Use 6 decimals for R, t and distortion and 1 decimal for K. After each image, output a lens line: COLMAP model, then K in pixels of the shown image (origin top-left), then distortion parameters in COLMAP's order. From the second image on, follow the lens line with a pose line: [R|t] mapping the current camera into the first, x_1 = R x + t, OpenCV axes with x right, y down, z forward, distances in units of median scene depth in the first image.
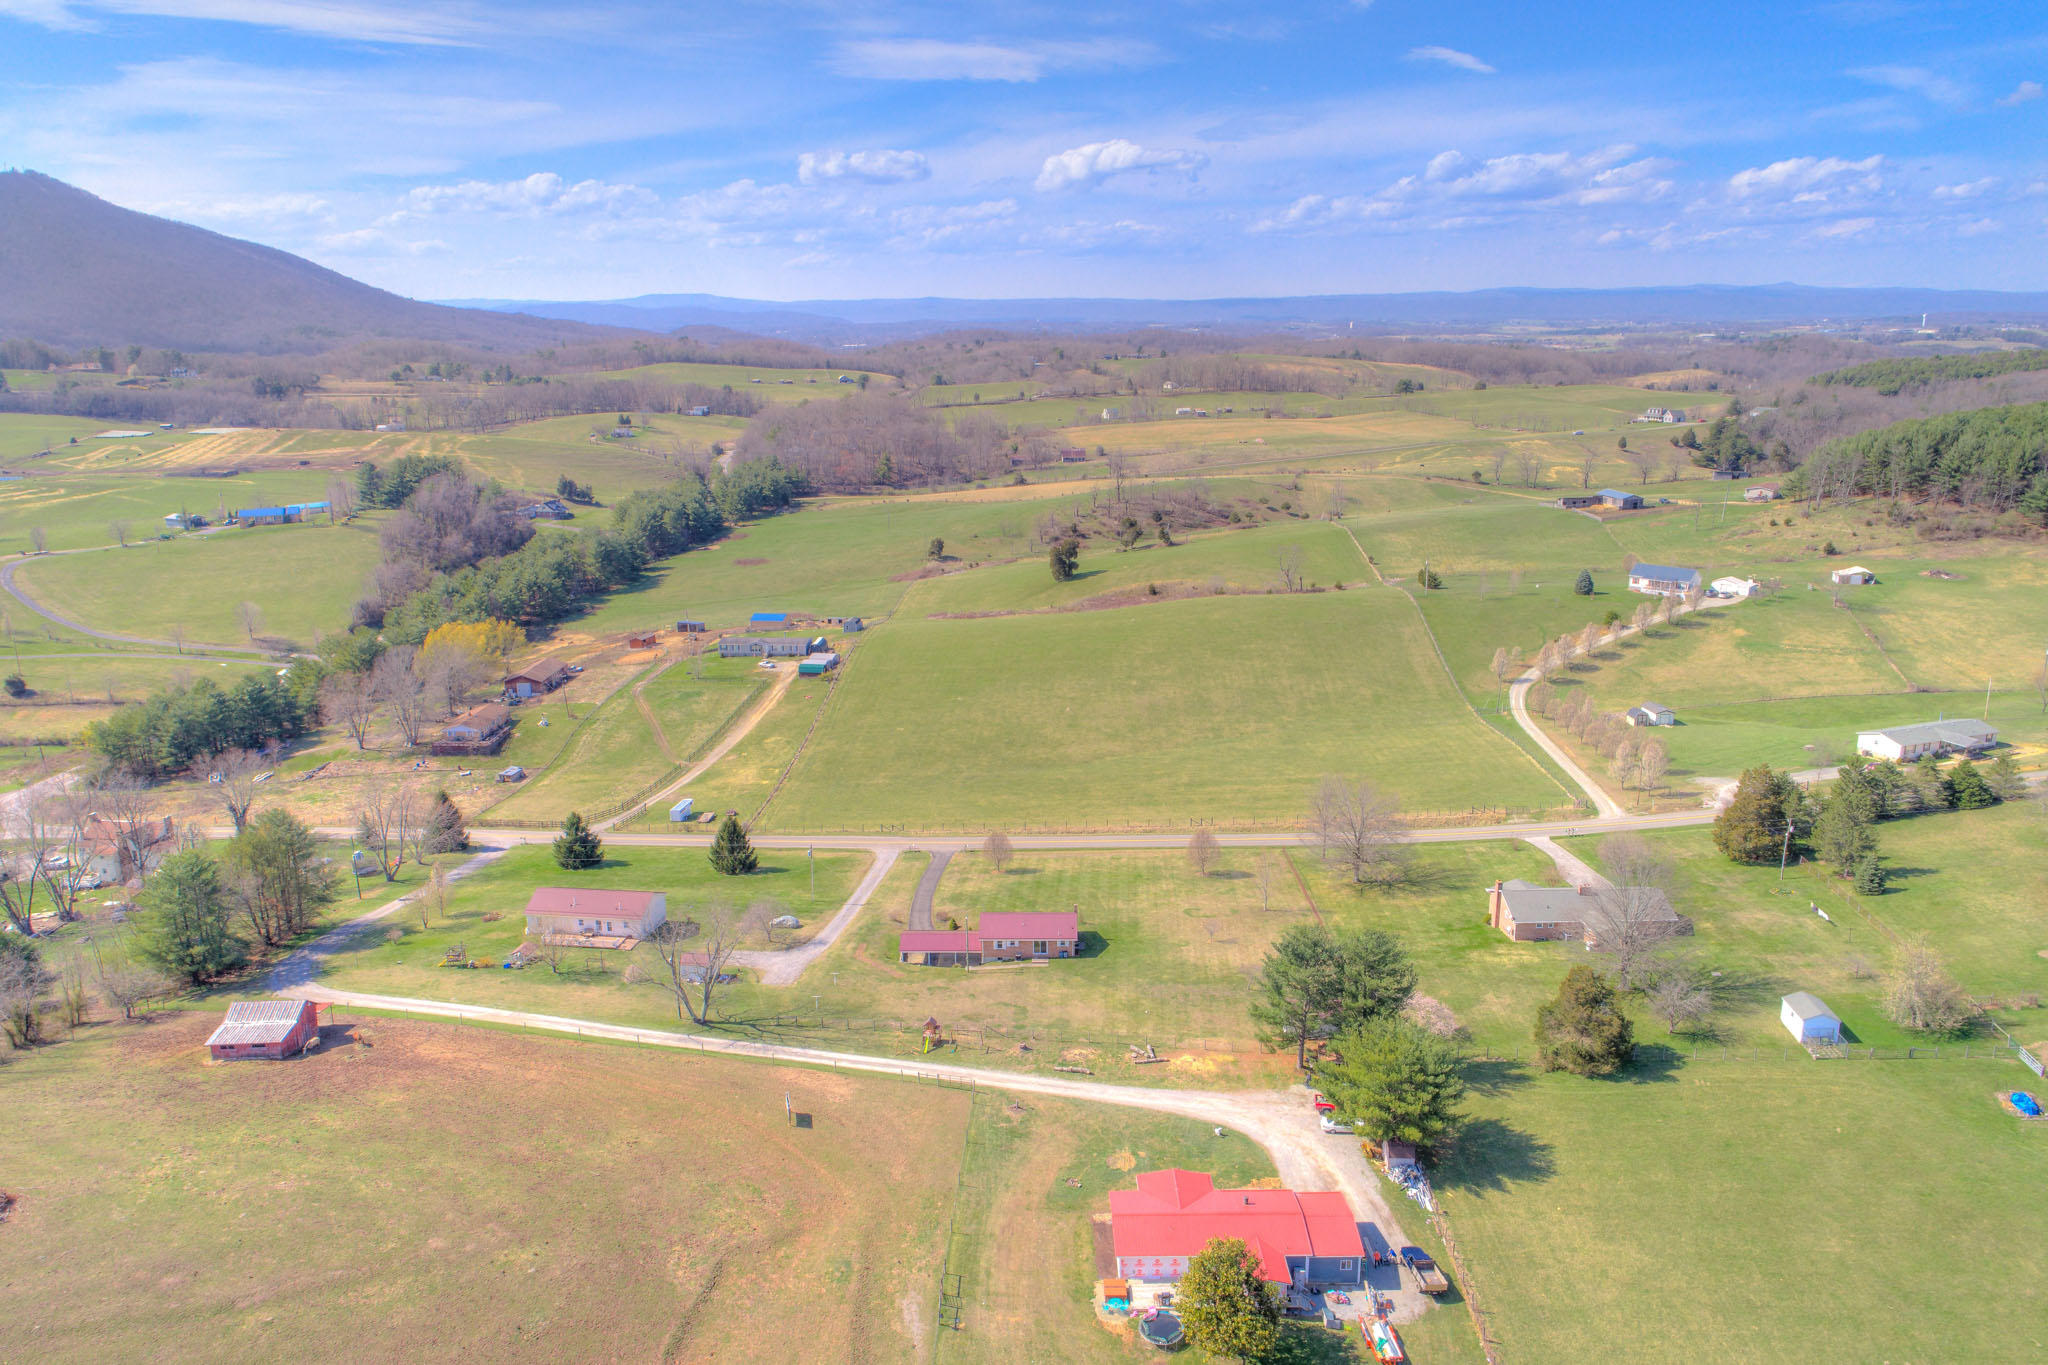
lens RADIAL K [[1463.8, 0, 1003.1], [0, 1463.8, 691.0], [0, 0, 1]] dist [0.010684, -0.004297]
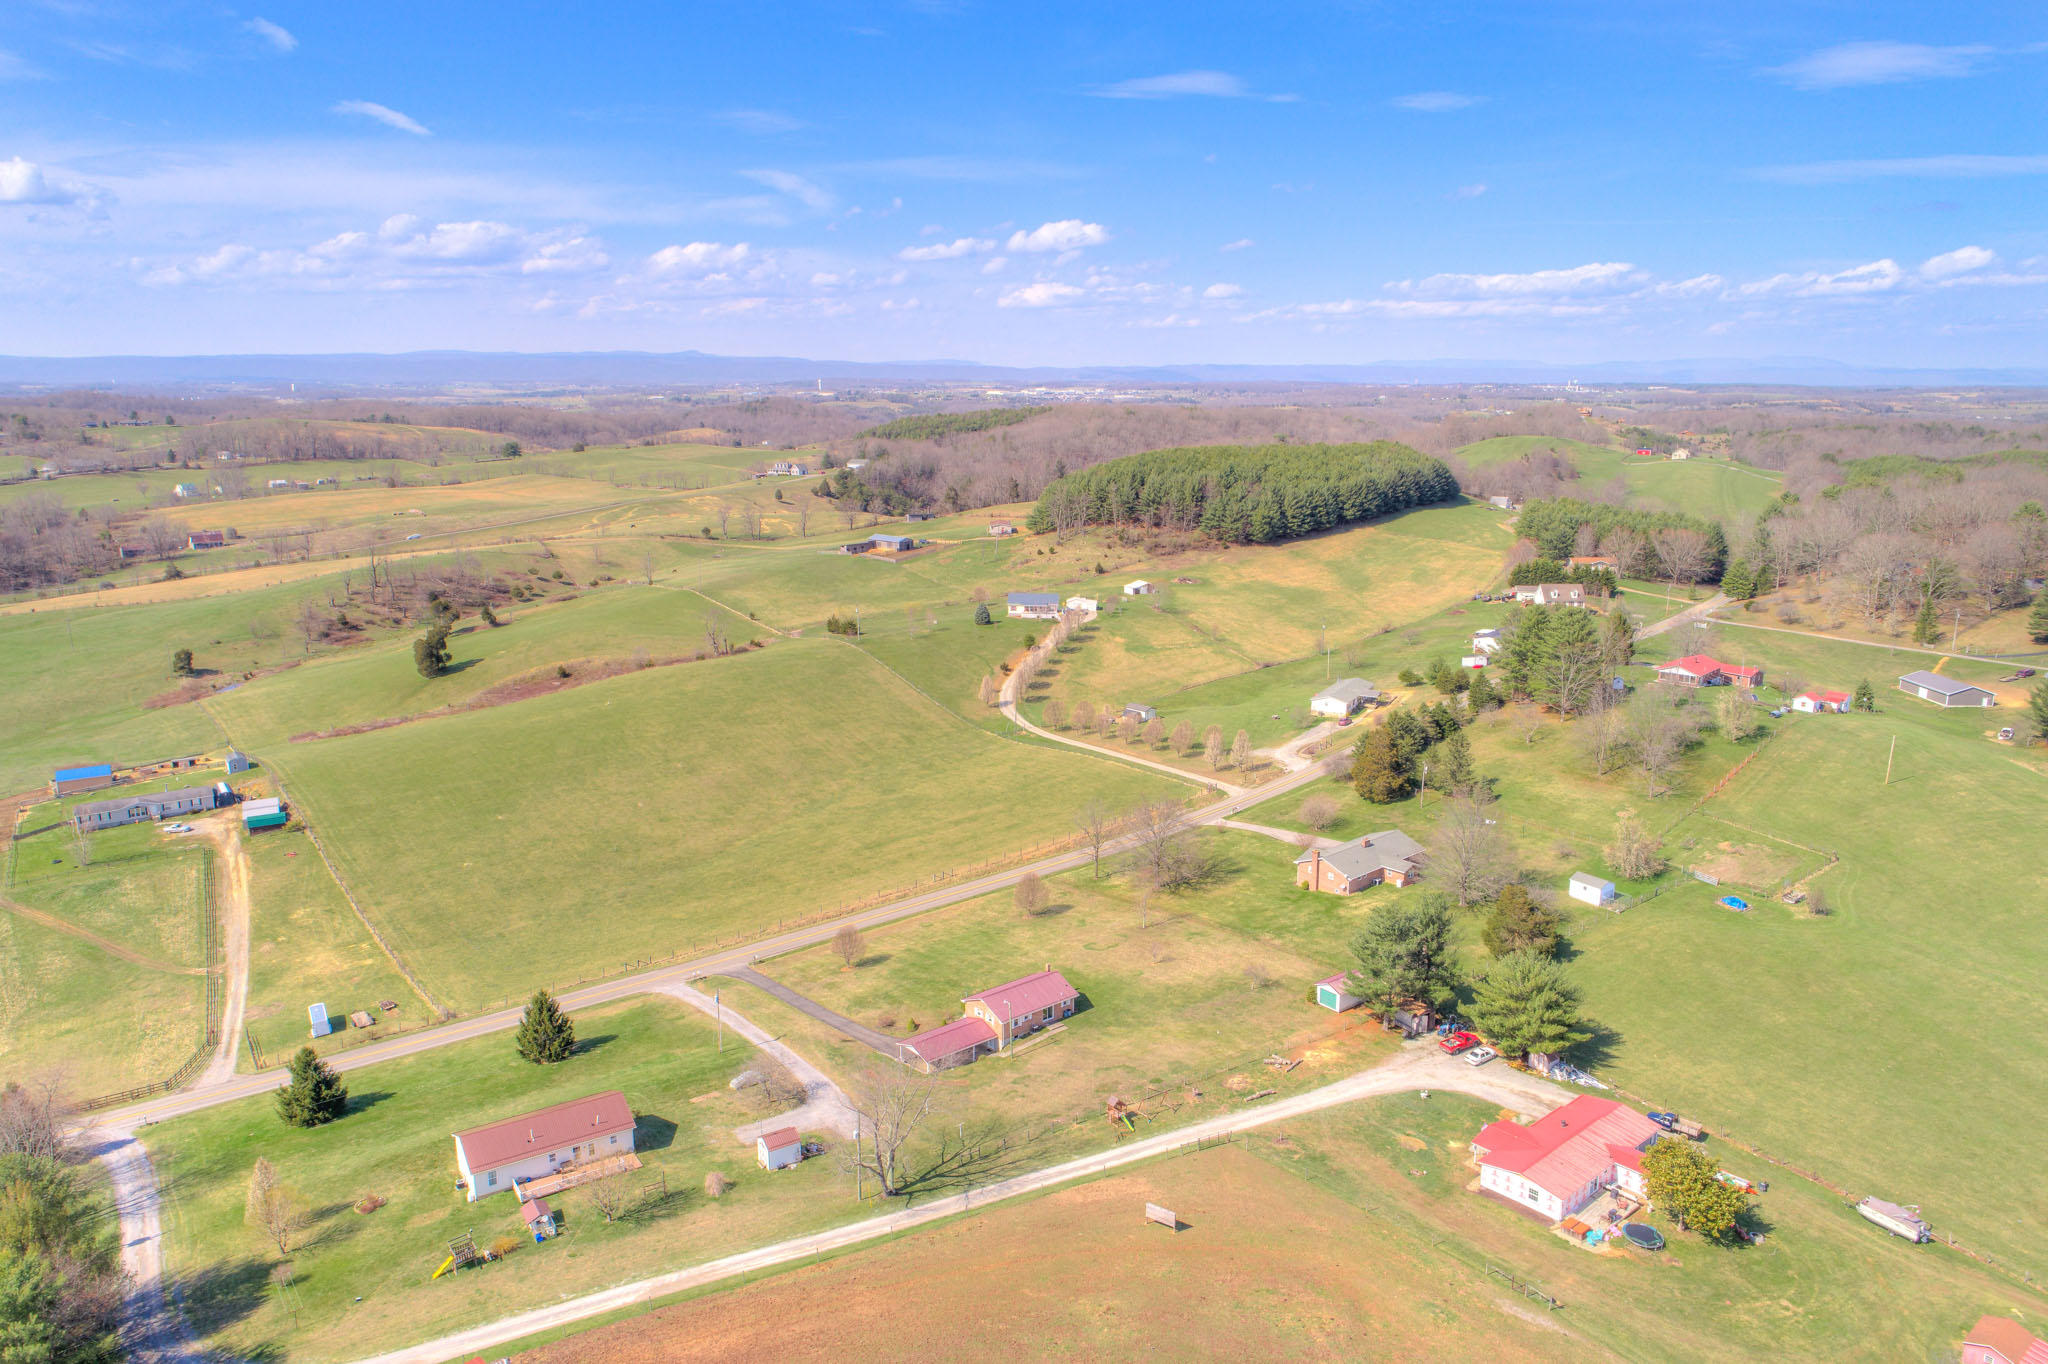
lens RADIAL K [[1463.8, 0, 1029.6], [0, 1463.8, 680.1], [0, 0, 1]] dist [0.010684, -0.004297]
pose [[0.738203, -0.130424, 0.661850, -0.245631], [0.162098, 0.986680, 0.013637, -0.024722], [-0.654813, 0.097218, 0.749512, 0.101307]]
